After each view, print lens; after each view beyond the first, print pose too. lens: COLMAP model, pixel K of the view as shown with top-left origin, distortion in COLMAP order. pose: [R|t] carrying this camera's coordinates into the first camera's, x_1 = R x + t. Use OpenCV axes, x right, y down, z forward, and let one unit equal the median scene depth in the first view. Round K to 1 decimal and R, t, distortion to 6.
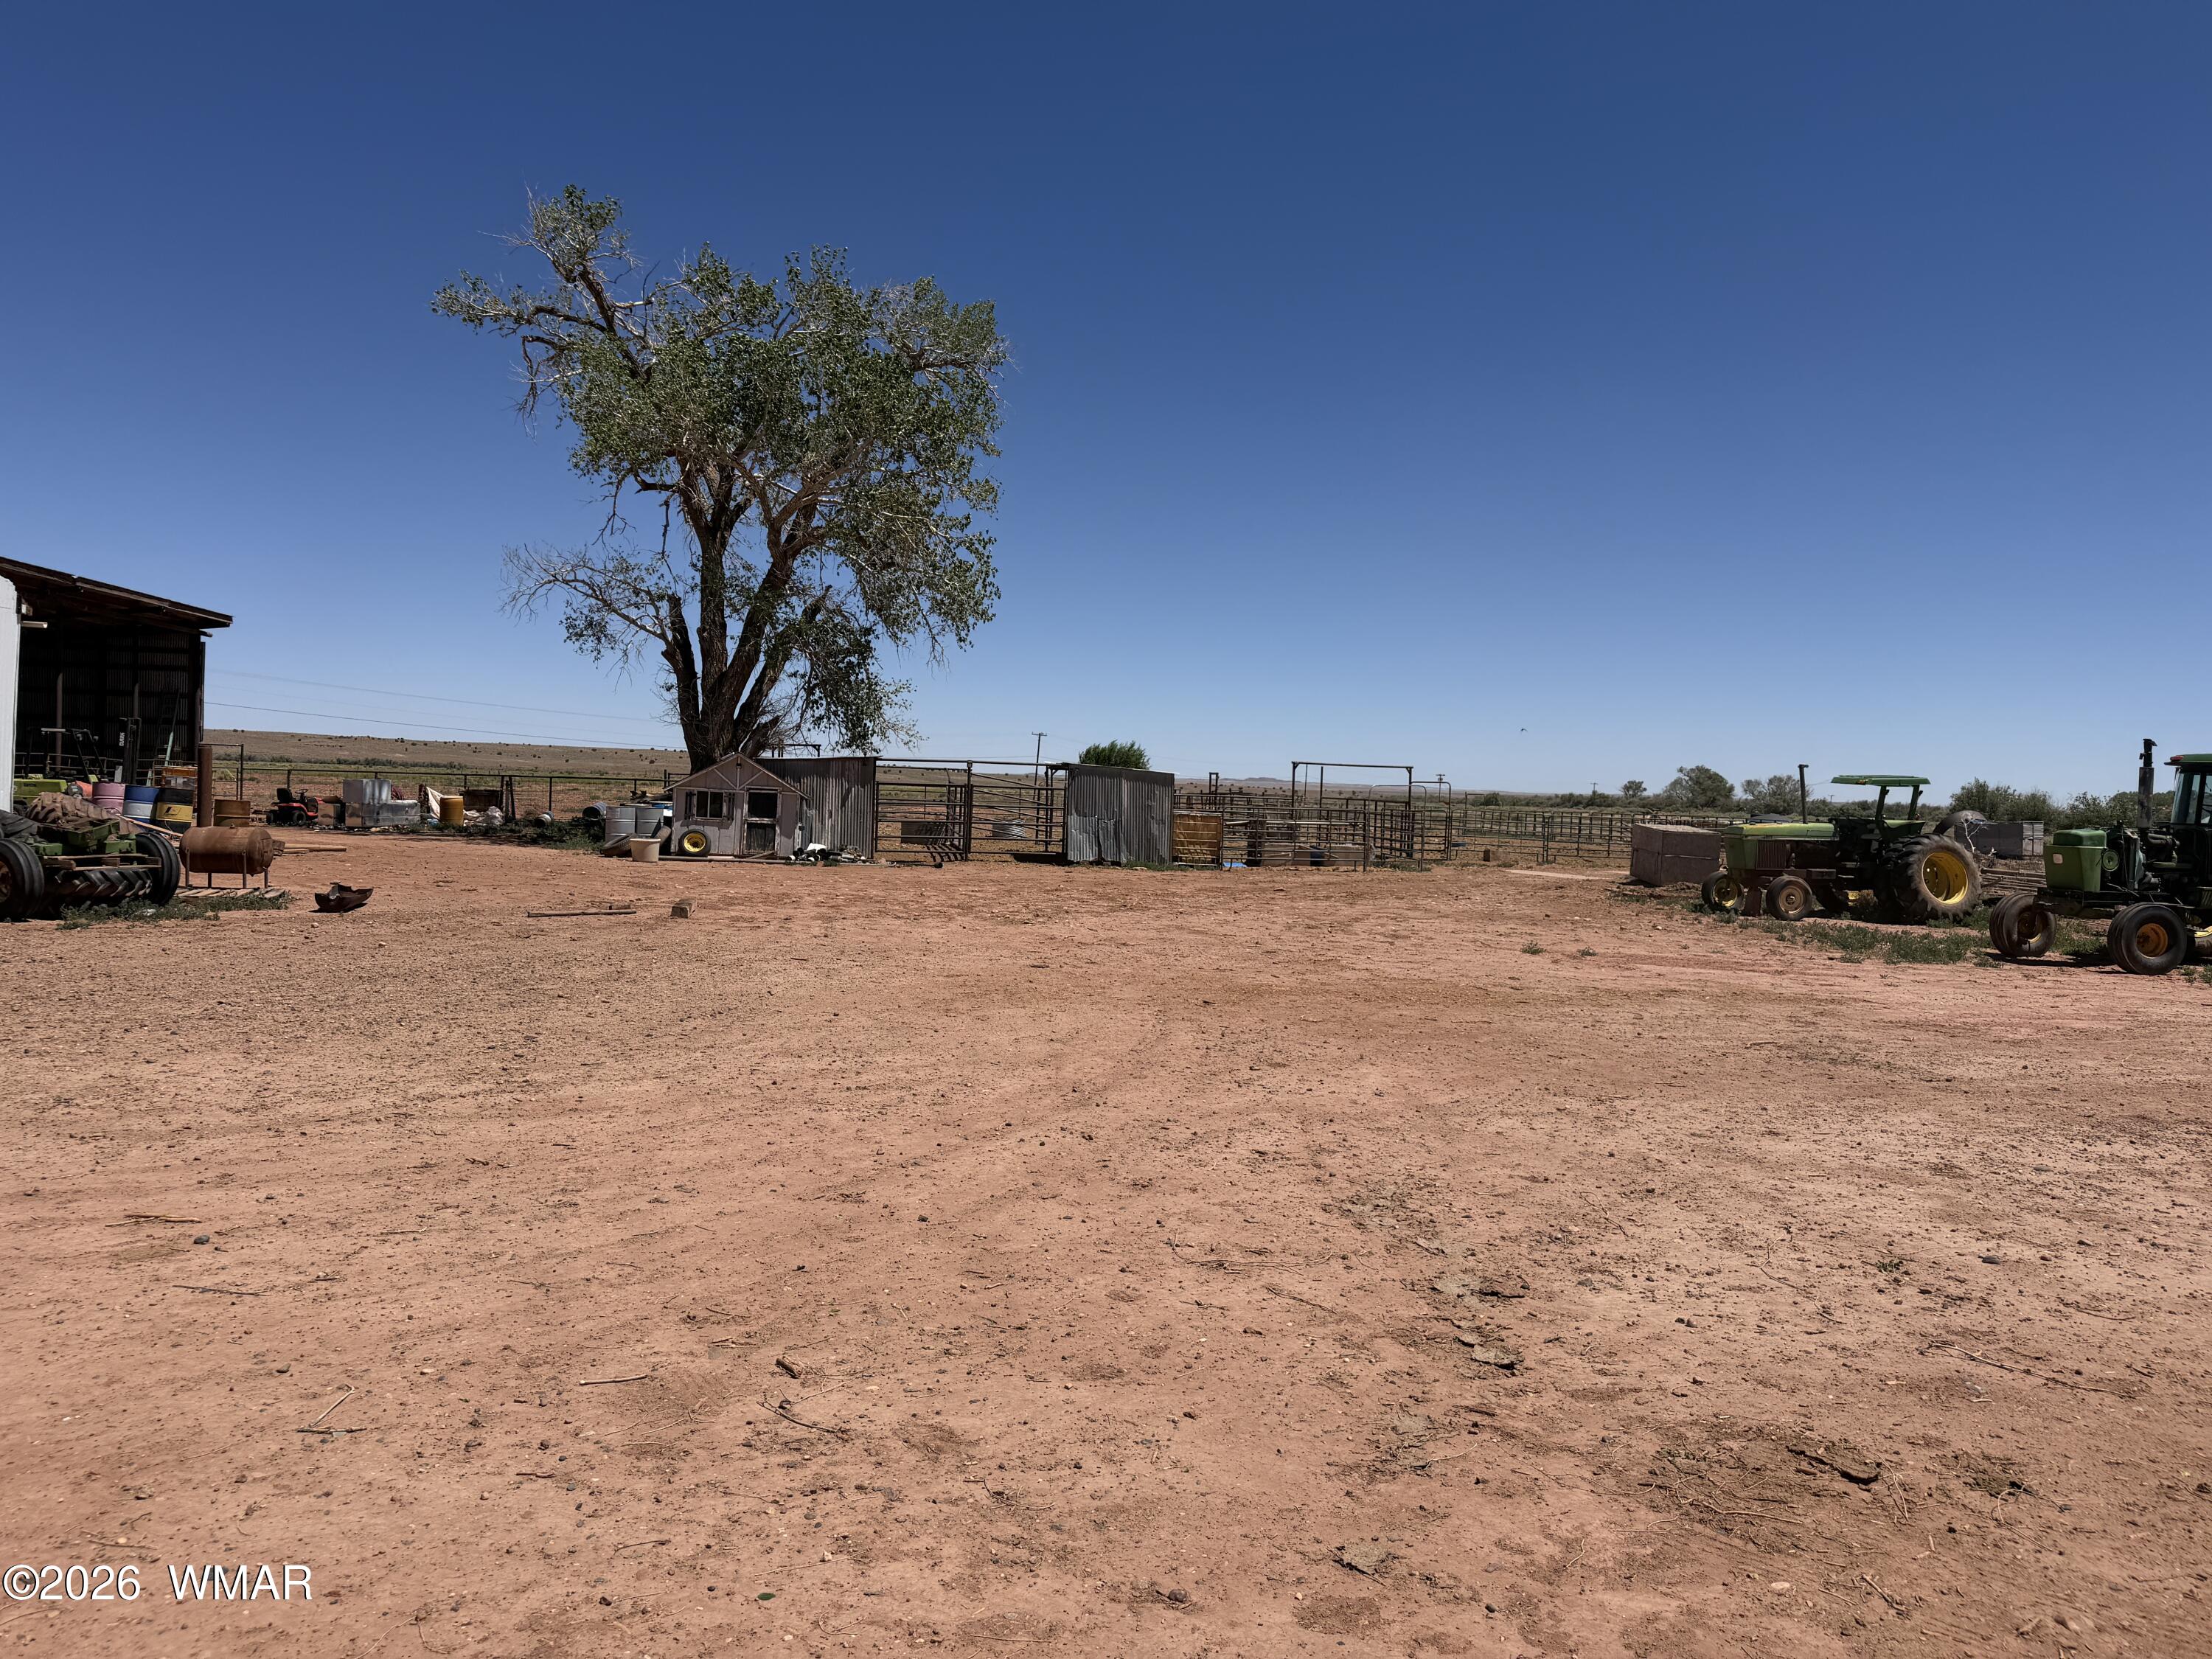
lens RADIAL K [[1505.5, 0, 1119.3], [0, 1505.5, 843.0], [0, 0, 1]] dist [0.018535, -0.044344]
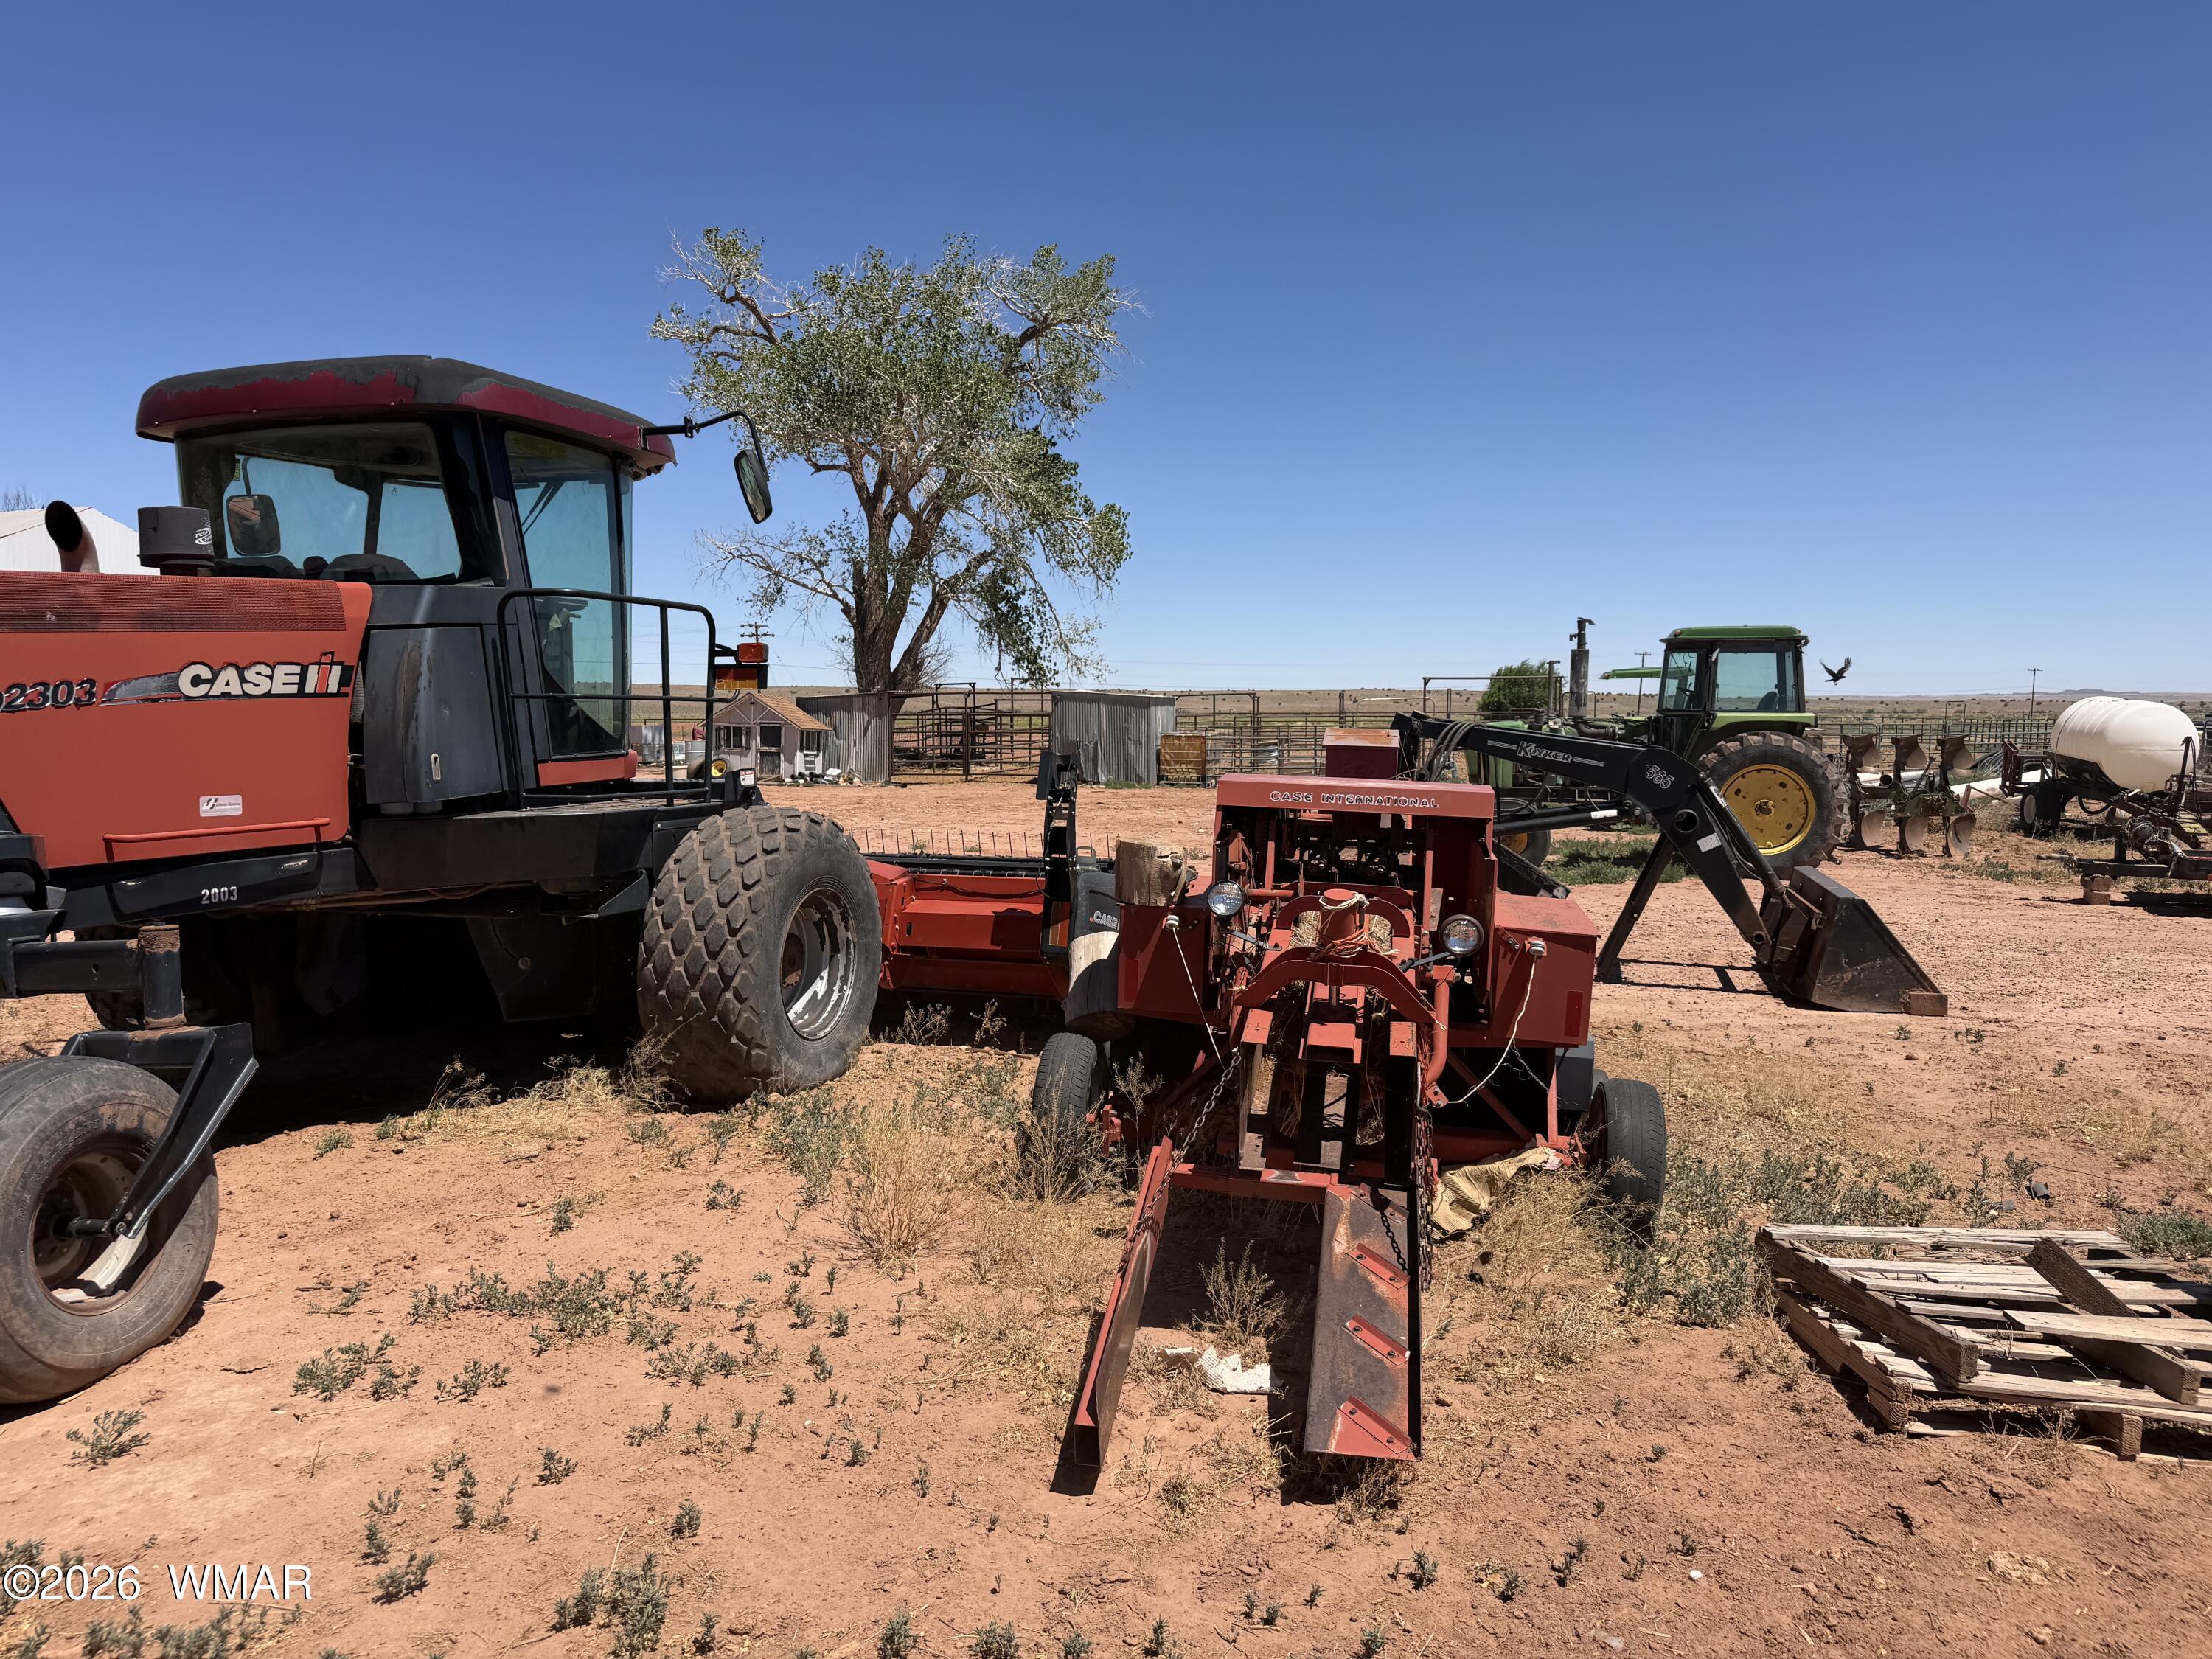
lens RADIAL K [[1505.5, 0, 1109.8], [0, 1505.5, 852.7], [0, 0, 1]] dist [0.018535, -0.044344]
pose [[0.901779, 0.005793, -0.432159, 0.579460], [0.015072, 0.998880, 0.044840, 0.019152], [0.431935, -0.046949, 0.900682, 0.039099]]
